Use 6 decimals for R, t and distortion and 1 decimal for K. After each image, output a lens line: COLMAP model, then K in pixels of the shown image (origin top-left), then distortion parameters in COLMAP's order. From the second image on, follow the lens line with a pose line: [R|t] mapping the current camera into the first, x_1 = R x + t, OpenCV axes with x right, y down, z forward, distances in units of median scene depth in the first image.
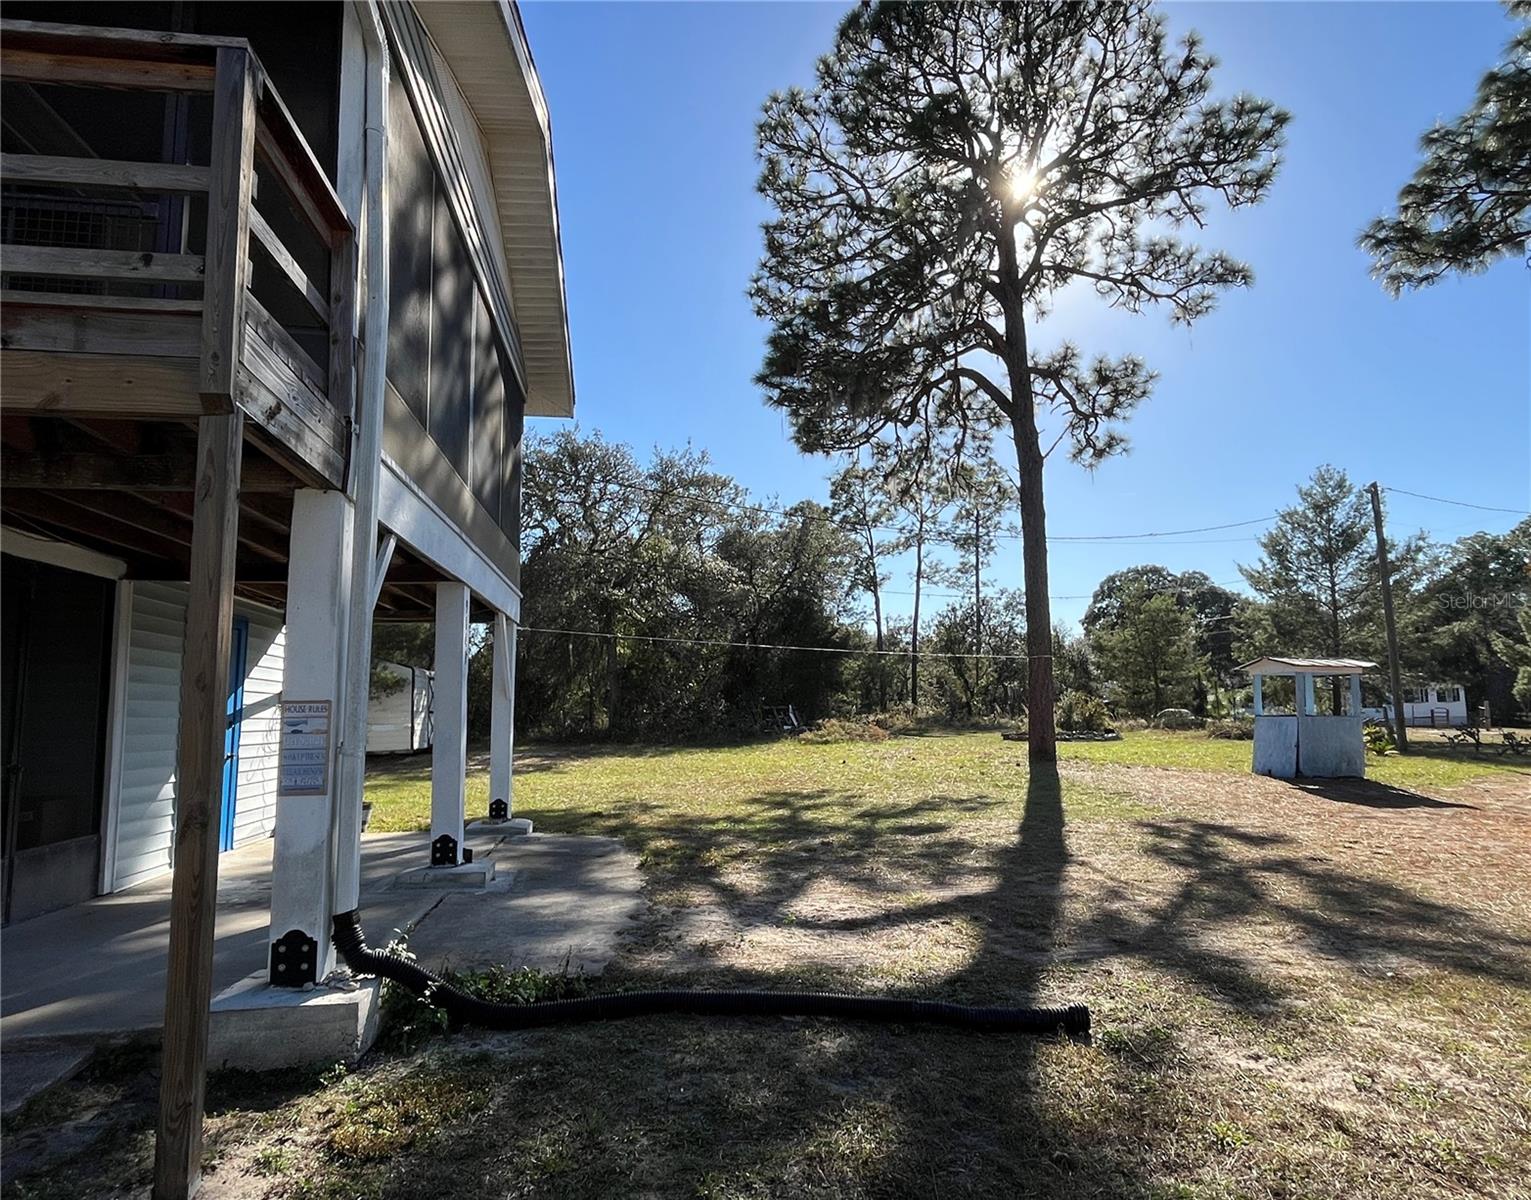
lens RADIAL K [[921.8, 0, 771.1], [0, 921.8, 607.2], [0, 0, 1]] dist [0.001965, 0.001191]
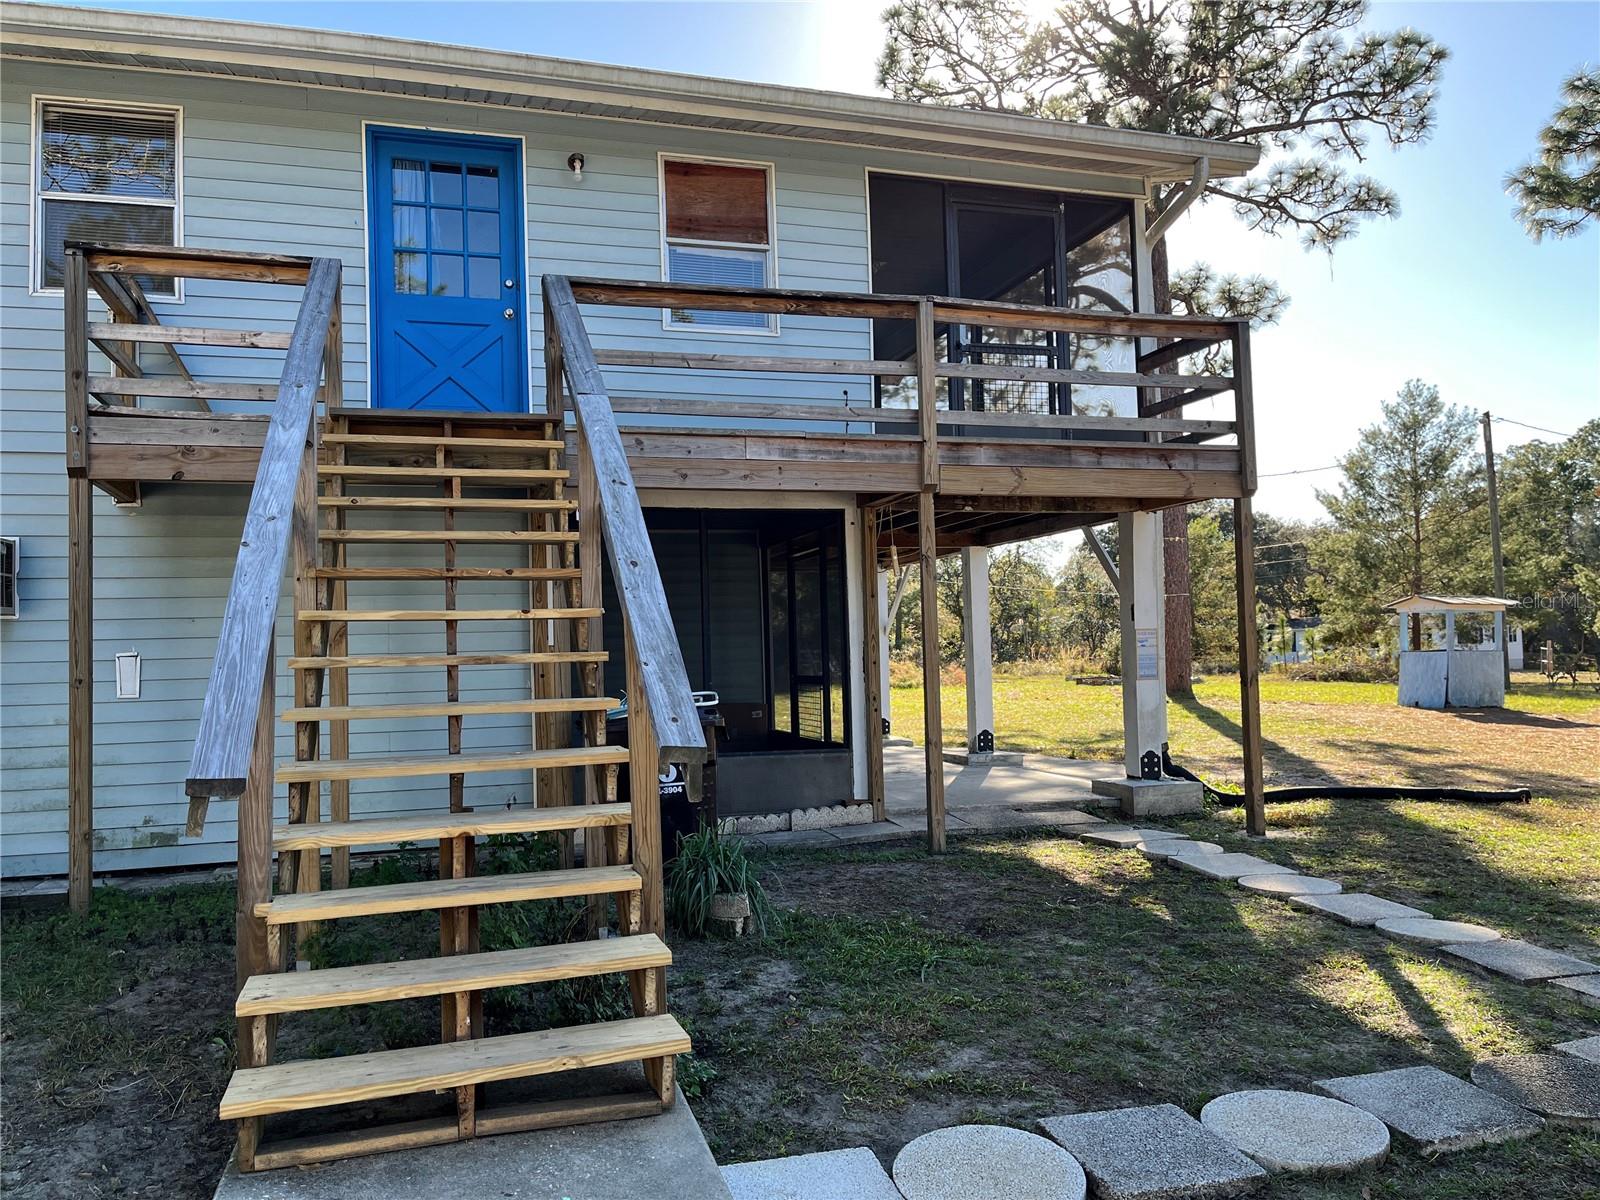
lens RADIAL K [[1187.5, 0, 806.4], [0, 1187.5, 604.8], [0, 0, 1]] dist [0.076245, -0.099782]
pose [[0.993116, -0.003212, 0.117087, -0.227743], [-0.004483, 0.997849, 0.065400, -0.015715], [-0.117045, -0.065475, 0.990966, -0.199751]]
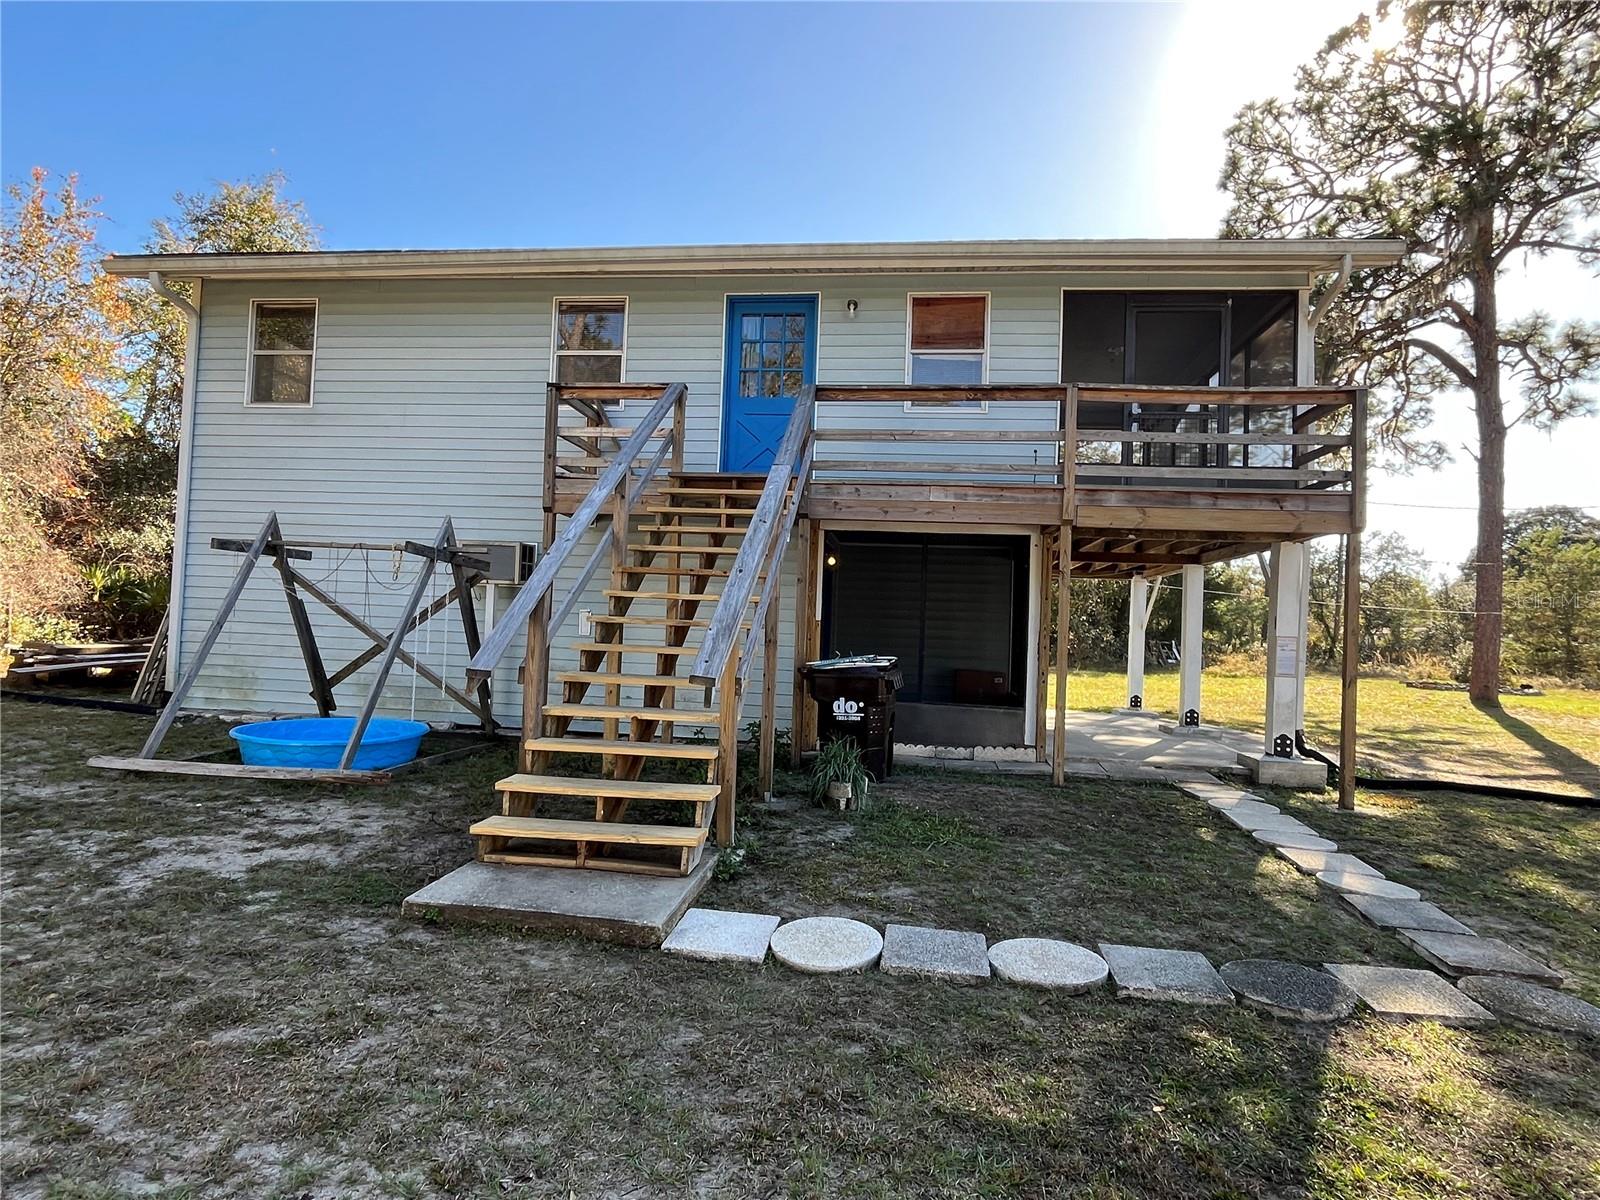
lens RADIAL K [[889.2, 0, 799.5], [0, 889.2, 603.0], [0, 0, 1]] dist [0.005240, 0.000134]
pose [[0.953746, 0.048611, -0.296656, -0.157798], [-0.025779, 0.996429, 0.080398, -0.020123], [0.299505, -0.069032, 0.951594, -0.227307]]
